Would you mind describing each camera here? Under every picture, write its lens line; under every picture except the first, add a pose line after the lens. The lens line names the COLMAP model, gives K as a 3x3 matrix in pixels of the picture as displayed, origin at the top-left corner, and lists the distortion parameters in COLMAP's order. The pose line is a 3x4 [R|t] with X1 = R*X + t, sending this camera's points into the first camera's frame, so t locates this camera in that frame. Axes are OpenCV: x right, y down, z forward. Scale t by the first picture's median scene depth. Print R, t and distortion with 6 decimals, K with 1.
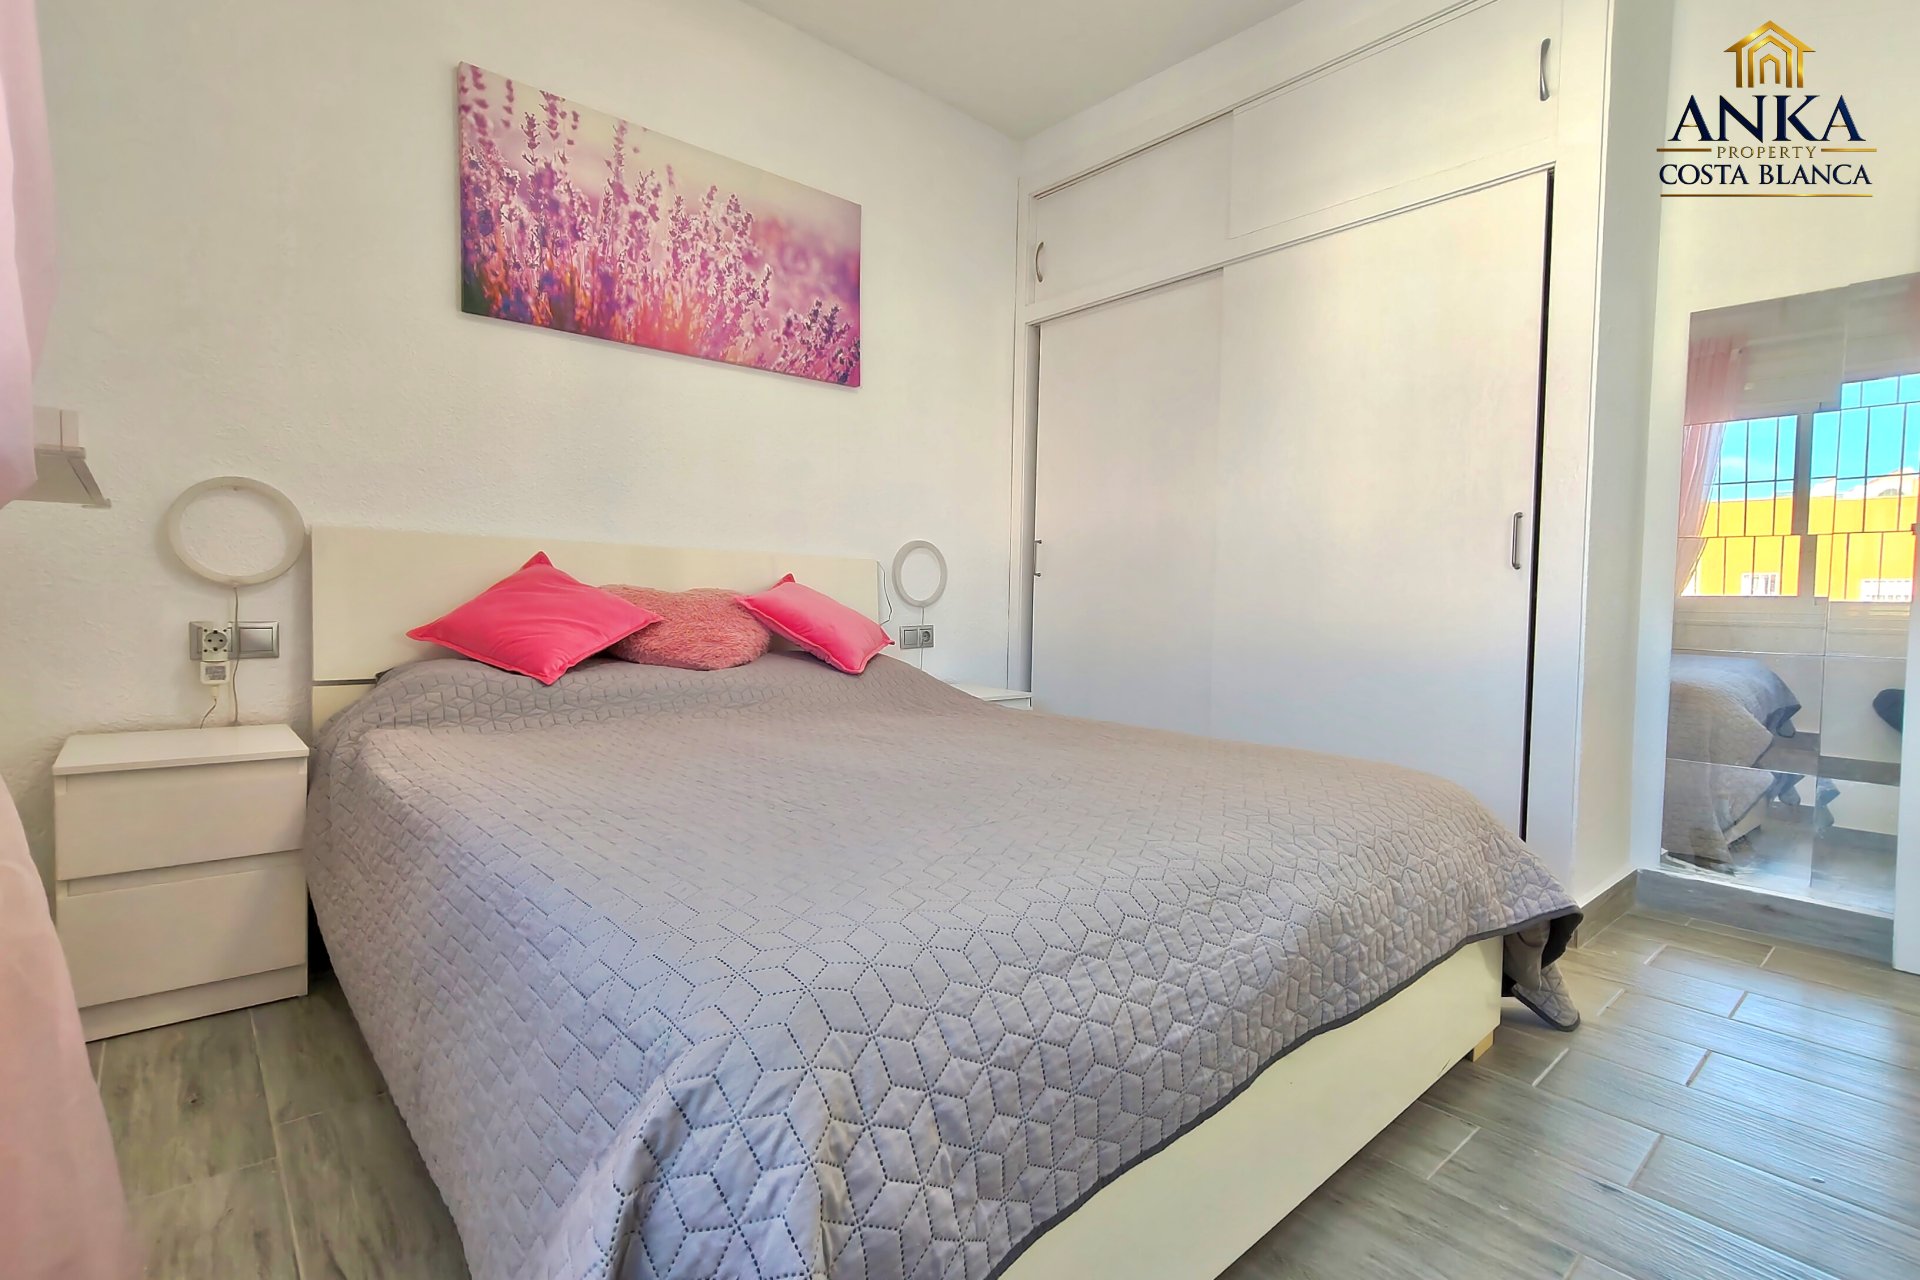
lens RADIAL K [[909.5, 0, 966.9], [0, 909.5, 633.5], [0, 0, 1]] dist [-0.001572, -0.000302]
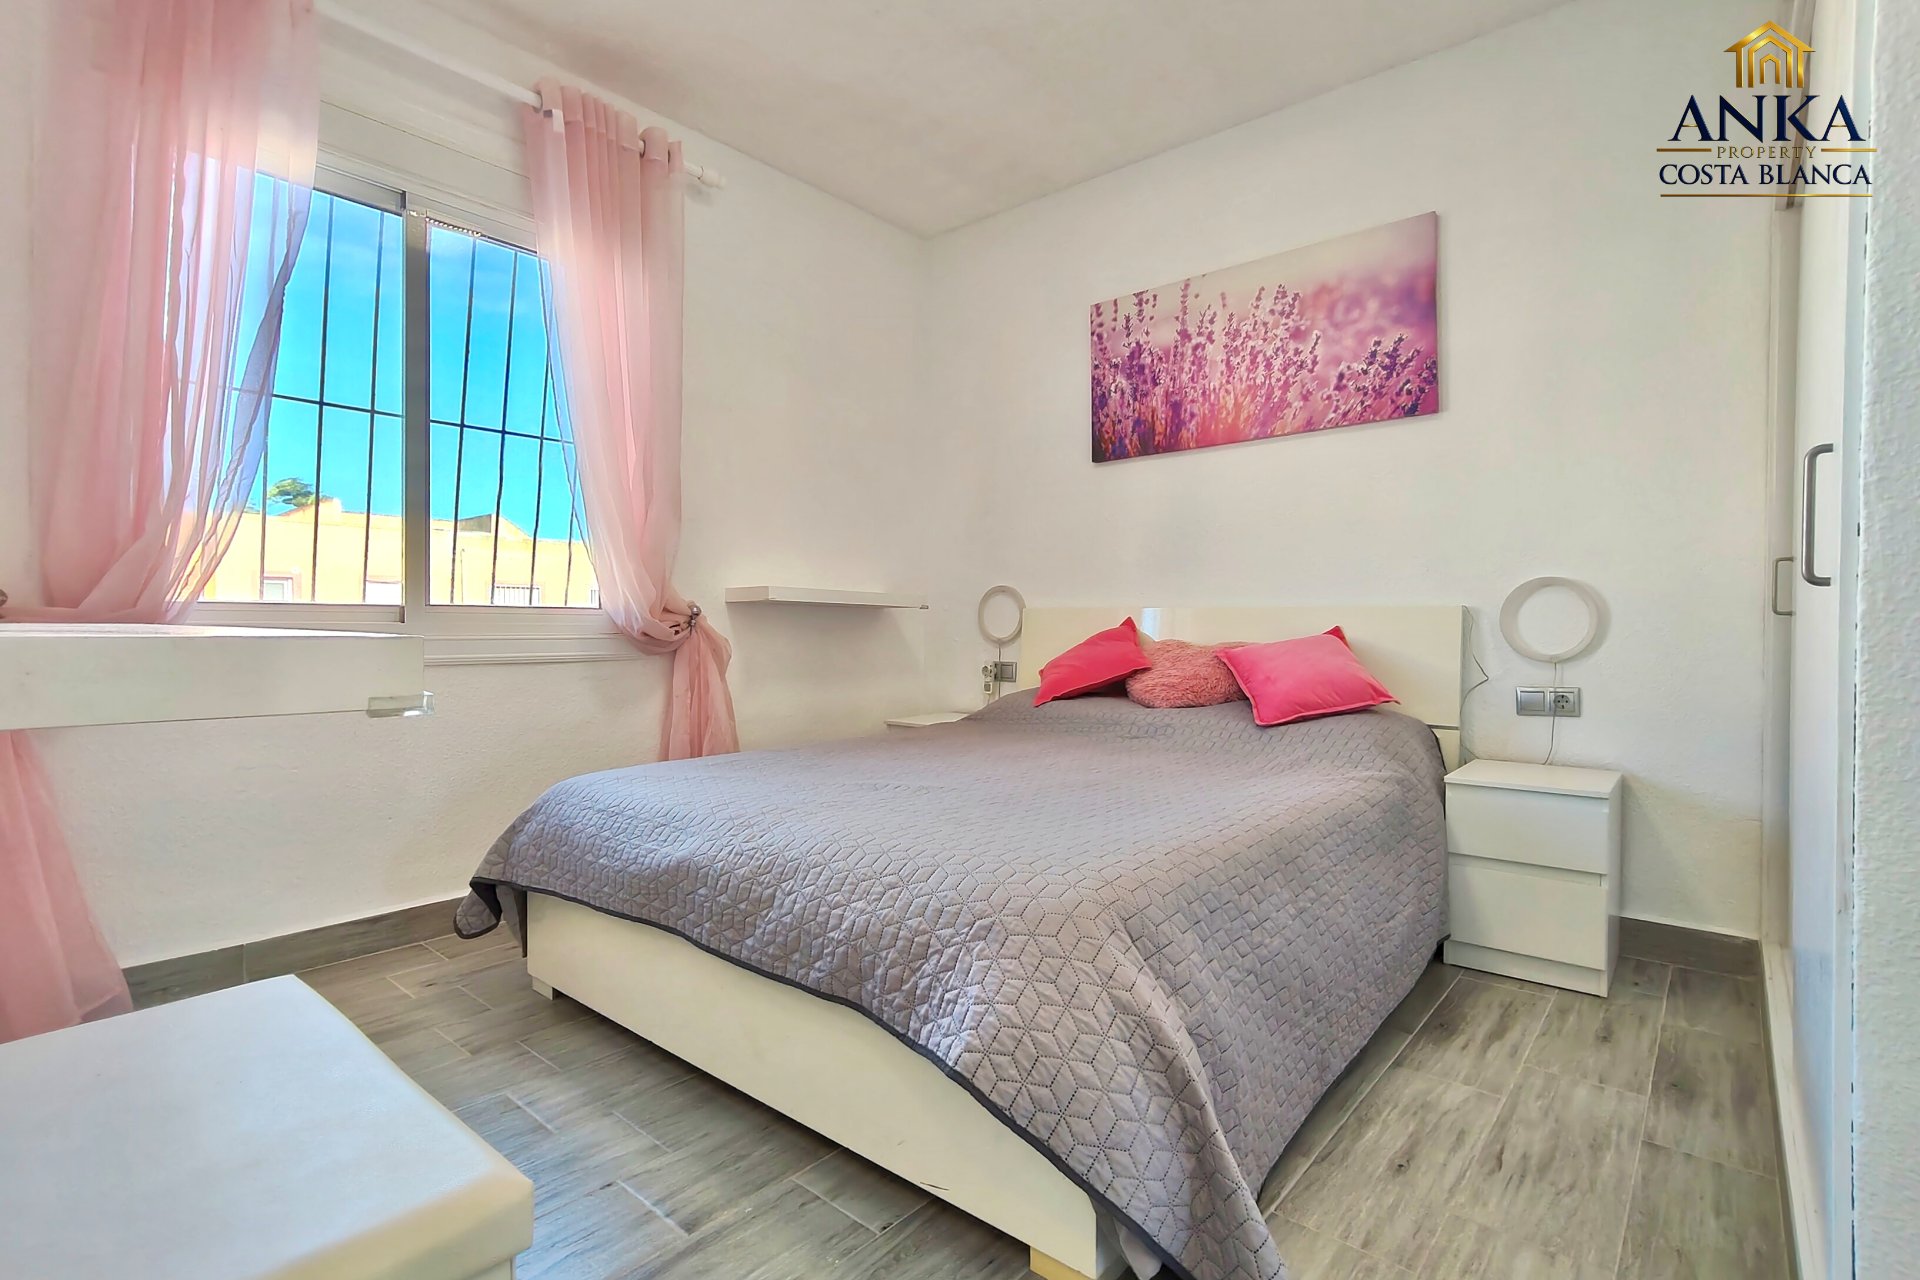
lens RADIAL K [[909.5, 0, 966.9], [0, 909.5, 633.5], [0, 0, 1]] dist [-0.001572, -0.000302]
pose [[0.135225, -0.013631, -0.990721, 0.788859], [-0.040285, 0.999003, -0.019243, -0.024225], [0.989996, 0.042513, 0.134541, 0.501123]]
